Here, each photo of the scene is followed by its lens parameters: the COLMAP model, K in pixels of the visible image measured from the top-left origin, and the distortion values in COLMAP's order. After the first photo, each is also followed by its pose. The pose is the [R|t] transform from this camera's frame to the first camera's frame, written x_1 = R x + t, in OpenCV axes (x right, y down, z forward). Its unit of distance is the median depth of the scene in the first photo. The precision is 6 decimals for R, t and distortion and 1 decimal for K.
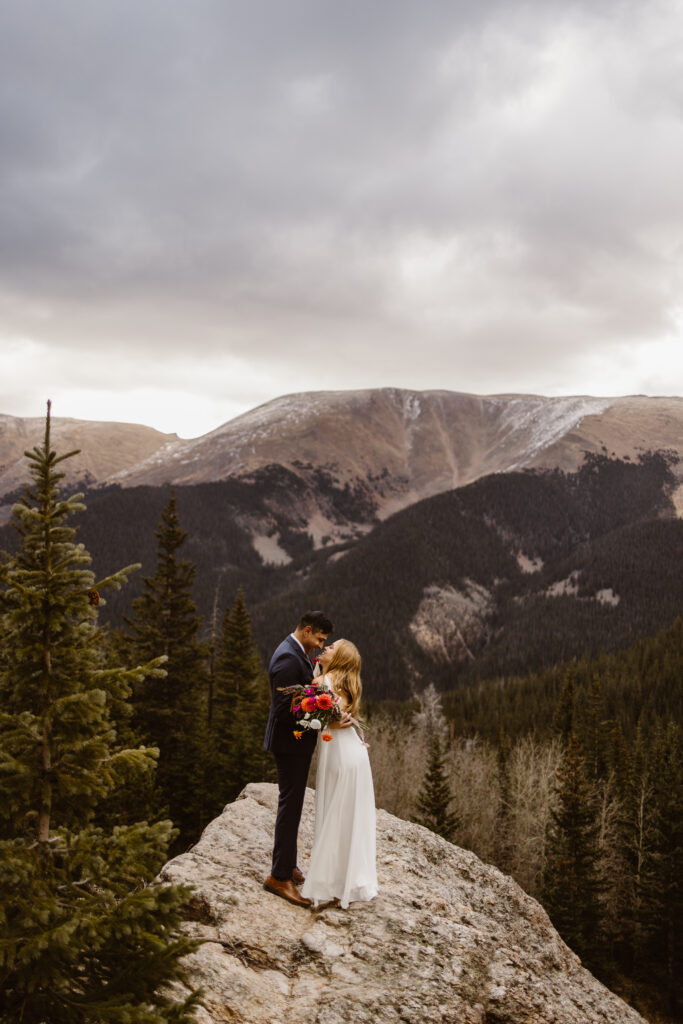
lens RADIAL K [[1113.7, 0, 341.5], [0, 1113.7, 512.0], [0, 0, 1]] dist [0.109199, -0.010892]
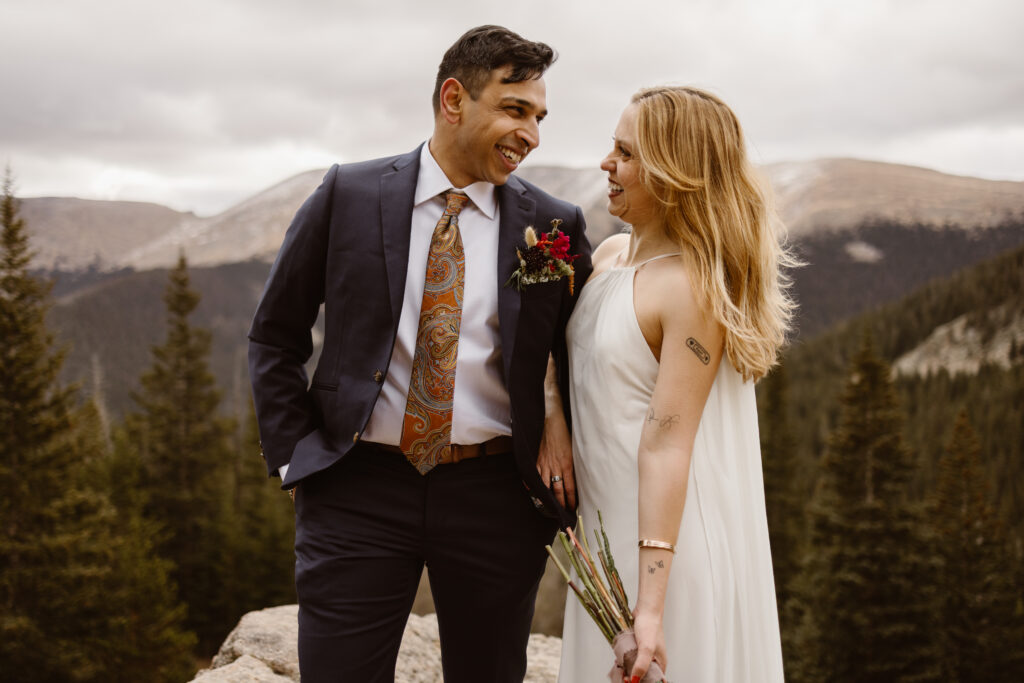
lens RADIAL K [[1113.7, 0, 512.0], [0, 1113.7, 341.5], [0, 0, 1]] dist [0.109199, -0.010892]
pose [[0.991492, -0.039864, 0.123917, -0.036635], [0.033746, 0.998124, 0.051088, 0.131356], [-0.125721, -0.046472, 0.990977, 0.606955]]
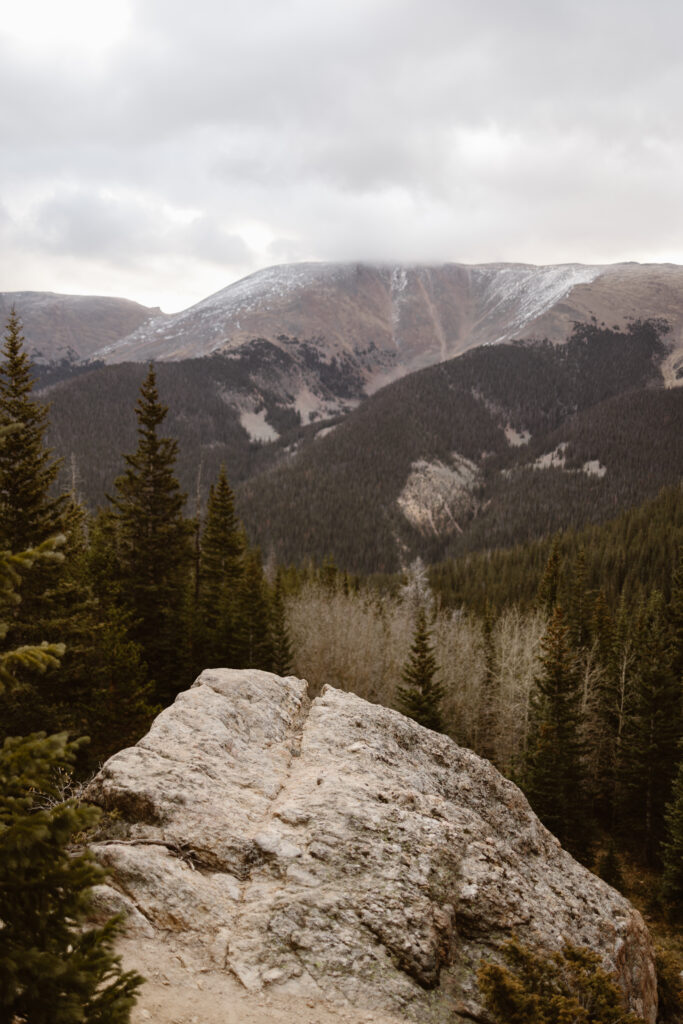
lens RADIAL K [[1113.7, 0, 341.5], [0, 1113.7, 512.0], [0, 0, 1]] dist [0.109199, -0.010892]
pose [[0.999867, -0.012817, 0.010119, 0.022071], [0.011612, 0.993723, 0.111262, 0.012077], [-0.011482, -0.111130, 0.993740, 0.098434]]
